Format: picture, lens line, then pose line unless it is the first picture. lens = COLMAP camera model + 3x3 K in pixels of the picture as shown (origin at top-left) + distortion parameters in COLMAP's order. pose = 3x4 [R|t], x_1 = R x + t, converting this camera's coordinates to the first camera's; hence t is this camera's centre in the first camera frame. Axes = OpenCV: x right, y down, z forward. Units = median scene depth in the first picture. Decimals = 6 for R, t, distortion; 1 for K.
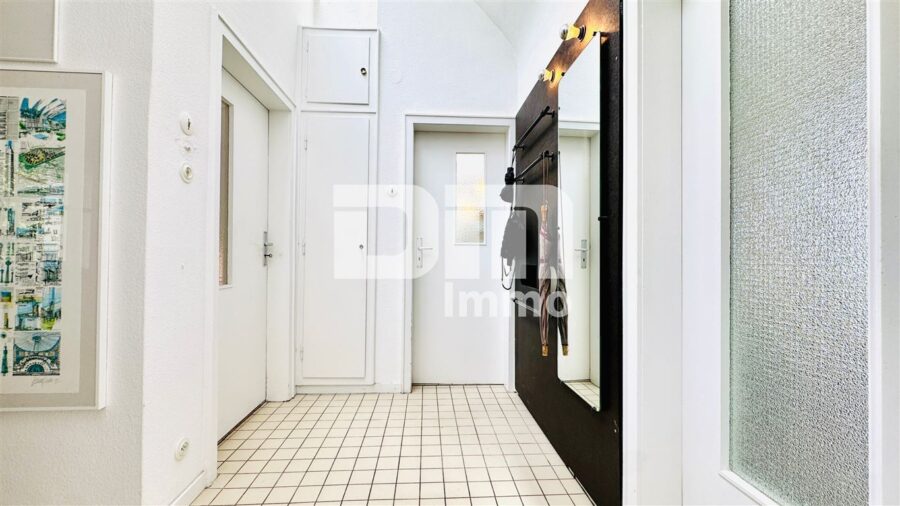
lens RADIAL K [[360.3, 0, 450.0], [0, 360.3, 253.0], [0, 0, 1]] dist [0.000464, 0.000021]
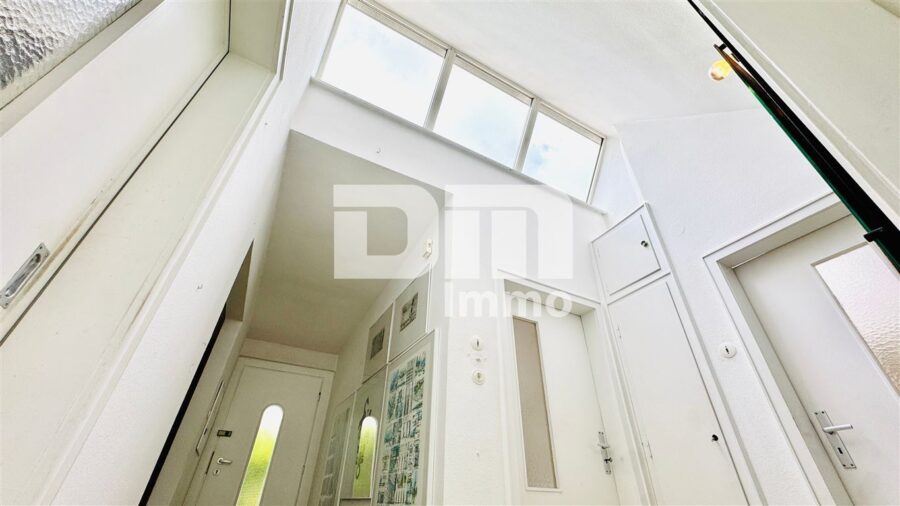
lens RADIAL K [[360.3, 0, 450.0], [0, 360.3, 253.0], [0, 0, 1]] dist [0.000464, 0.000021]
pose [[0.410190, -0.525463, -0.745408, 0.291983], [-0.005846, 0.815801, -0.578303, 0.109022], [0.911981, 0.241572, 0.331561, 0.188548]]
